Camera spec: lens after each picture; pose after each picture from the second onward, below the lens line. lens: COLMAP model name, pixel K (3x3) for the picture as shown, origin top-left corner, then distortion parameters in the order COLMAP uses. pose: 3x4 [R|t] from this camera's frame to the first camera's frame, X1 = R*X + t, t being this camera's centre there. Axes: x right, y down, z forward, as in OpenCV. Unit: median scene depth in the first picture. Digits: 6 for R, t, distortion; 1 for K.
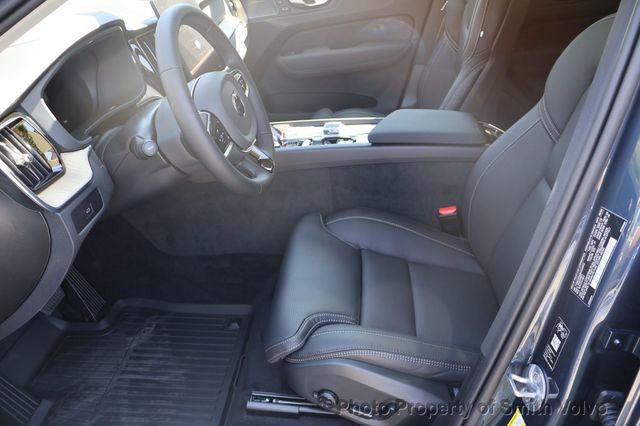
lens RADIAL K [[539.9, 0, 320.0], [0, 539.9, 213.0], [0, 0, 1]] dist [-0.004396, -0.006052]
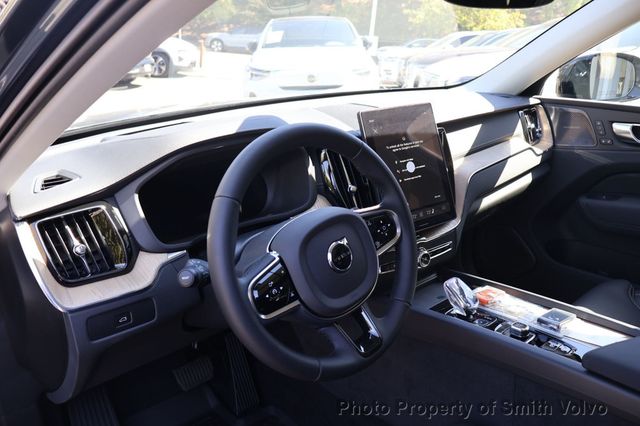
lens RADIAL K [[539.9, 0, 320.0], [0, 539.9, 213.0], [0, 0, 1]] dist [-0.004396, -0.006052]
pose [[0.724905, 0.250160, -0.641819, 0.213534], [-0.351553, 0.935607, -0.032394, -0.156409], [0.592387, 0.249116, 0.766171, 0.268199]]
